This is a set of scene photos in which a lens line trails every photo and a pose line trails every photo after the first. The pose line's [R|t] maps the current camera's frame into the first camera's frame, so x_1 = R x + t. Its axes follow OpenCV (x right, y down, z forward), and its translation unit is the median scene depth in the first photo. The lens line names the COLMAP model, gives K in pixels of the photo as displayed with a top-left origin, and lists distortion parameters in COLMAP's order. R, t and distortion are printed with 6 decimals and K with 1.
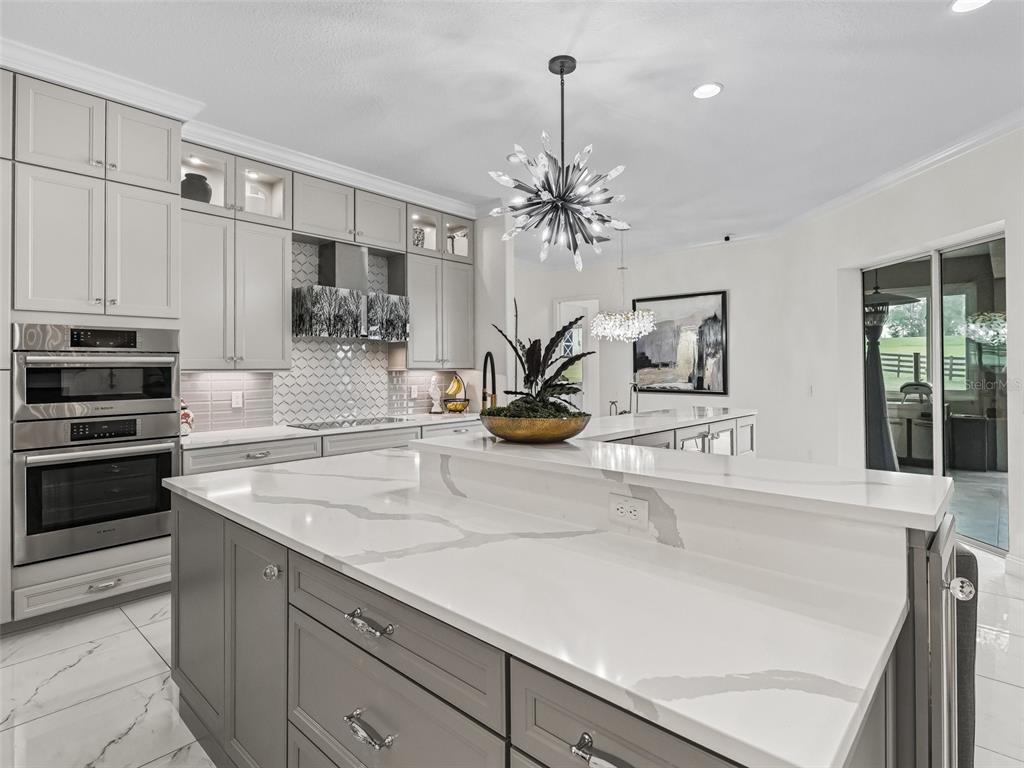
lens RADIAL K [[554.0, 0, 532.4], [0, 554.0, 360.4], [0, 0, 1]] dist [0.001509, -0.010165]
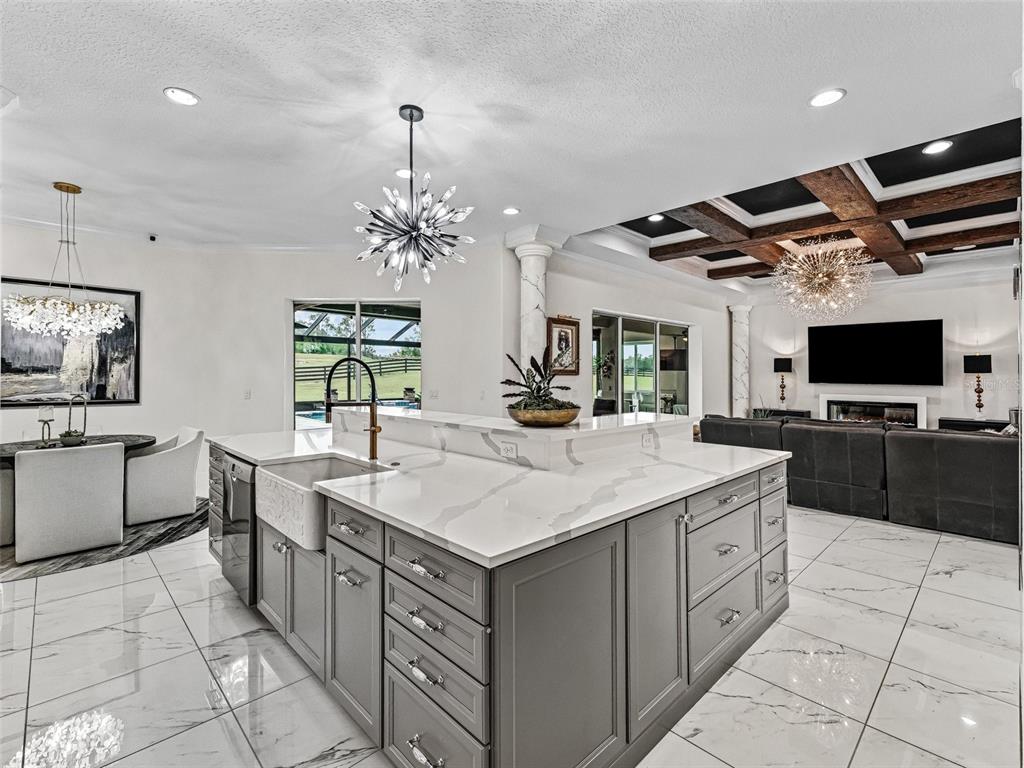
lens RADIAL K [[471.5, 0, 516.6], [0, 471.5, 376.8], [0, 0, 1]] dist [-0.003680, -0.000702]
pose [[0.007174, -0.001574, 0.999973, -0.651137], [-0.012716, 0.999918, 0.001665, 0.012131], [-0.999893, -0.012728, 0.007153, 0.527208]]
